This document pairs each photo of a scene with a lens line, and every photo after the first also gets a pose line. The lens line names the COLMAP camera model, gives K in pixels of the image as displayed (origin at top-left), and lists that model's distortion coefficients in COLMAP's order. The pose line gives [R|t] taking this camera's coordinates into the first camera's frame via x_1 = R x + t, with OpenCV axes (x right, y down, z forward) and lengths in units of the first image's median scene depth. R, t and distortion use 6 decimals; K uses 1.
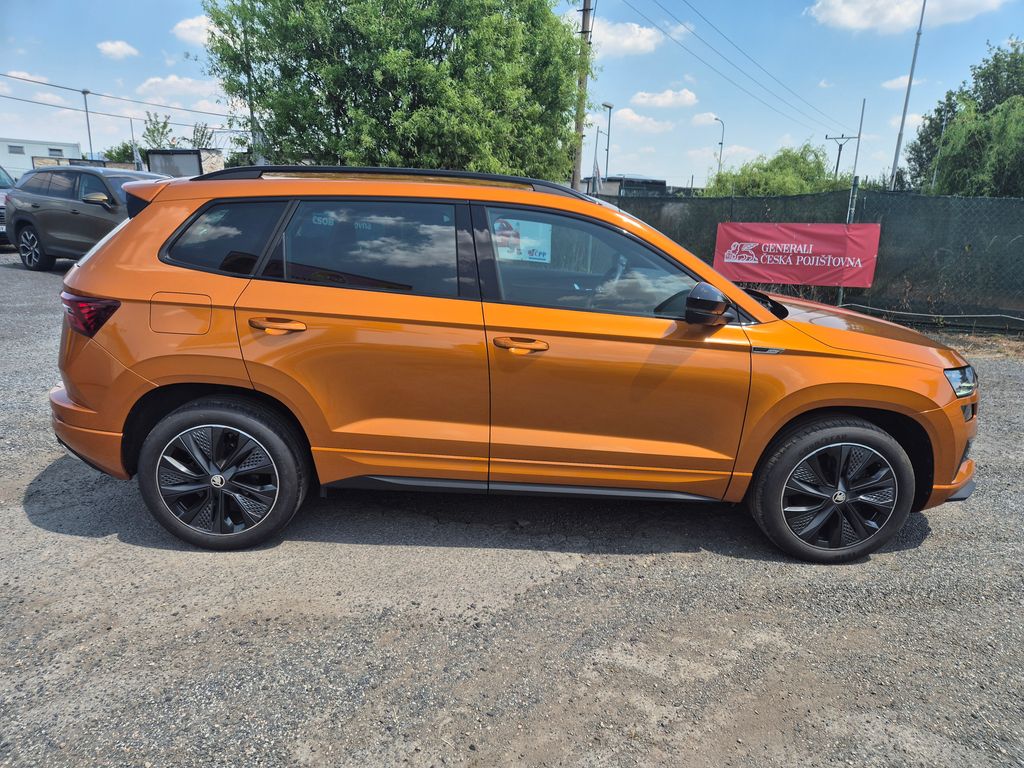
lens RADIAL K [[682.9, 0, 518.6], [0, 682.9, 382.4], [0, 0, 1]] dist [0.037377, -0.018001]
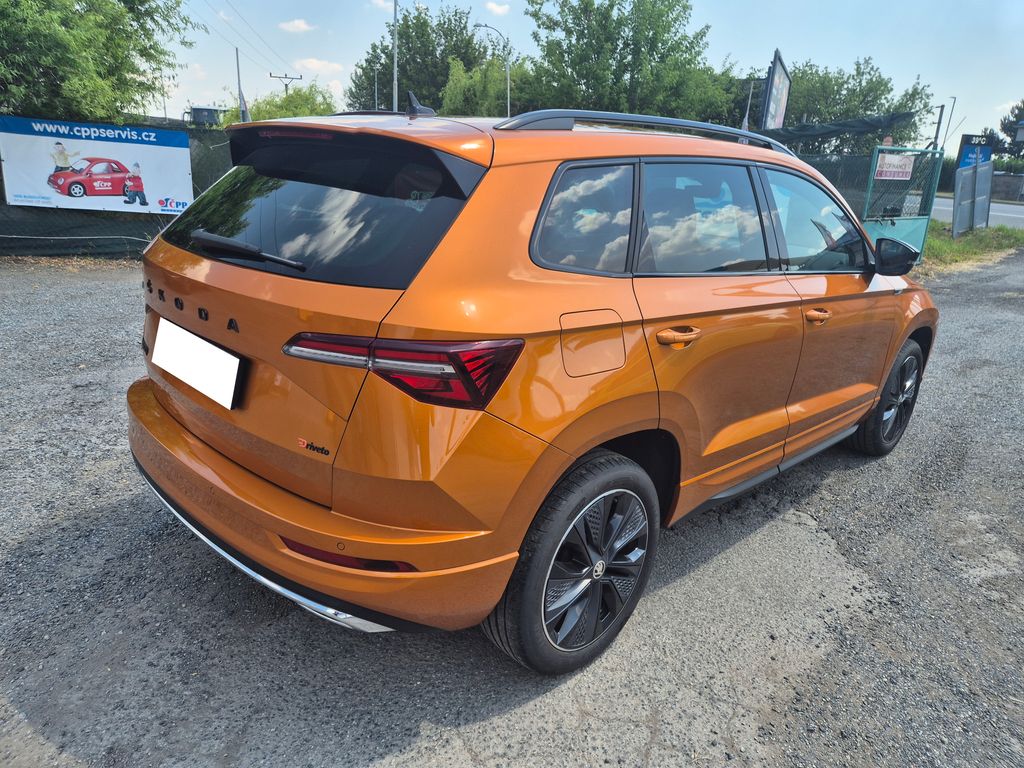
lens RADIAL K [[674.4, 0, 515.8], [0, 674.4, 386.4], [0, 0, 1]] dist [0.069439, -0.055020]
pose [[0.735218, -0.205101, 0.646055, -0.286775], [0.147230, 0.978688, 0.143152, -0.048251], [-0.661647, -0.010129, 0.749747, 0.169305]]
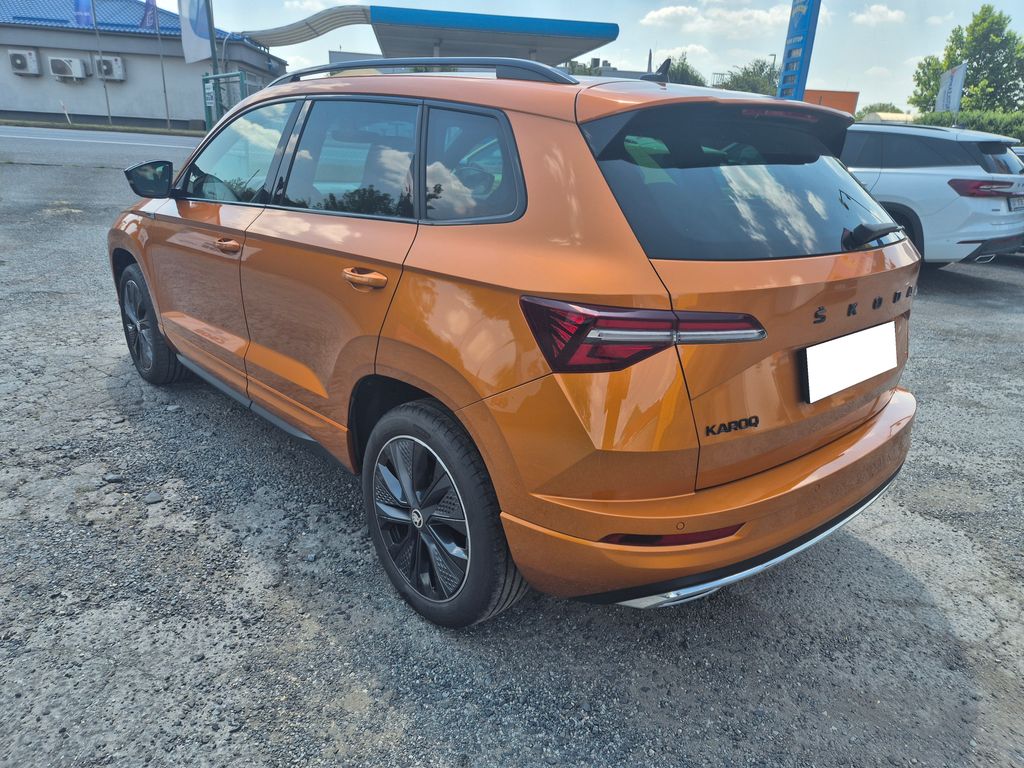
lens RADIAL K [[674.4, 0, 515.8], [0, 674.4, 386.4], [0, 0, 1]] dist [0.069439, -0.055020]
pose [[-0.626098, -0.329440, 0.706732, -0.305890], [0.130328, 0.849401, 0.511403, -0.148740], [-0.768776, 0.412295, -0.488873, 0.561597]]
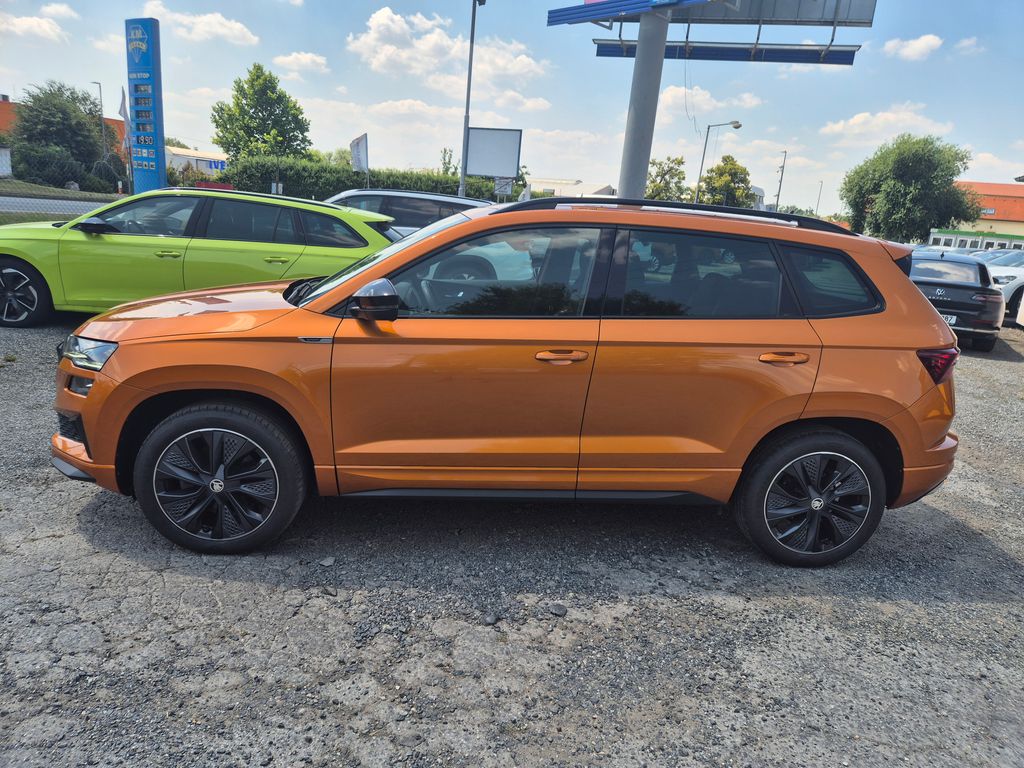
lens RADIAL K [[682.9, 0, 518.6], [0, 682.9, 382.4], [0, 0, 1]] dist [0.037377, -0.018001]
pose [[-0.991978, -0.112747, -0.057169, 0.028499], [-0.126367, 0.872242, 0.472468, -0.203608], [-0.003404, 0.475902, -0.879492, 0.771698]]
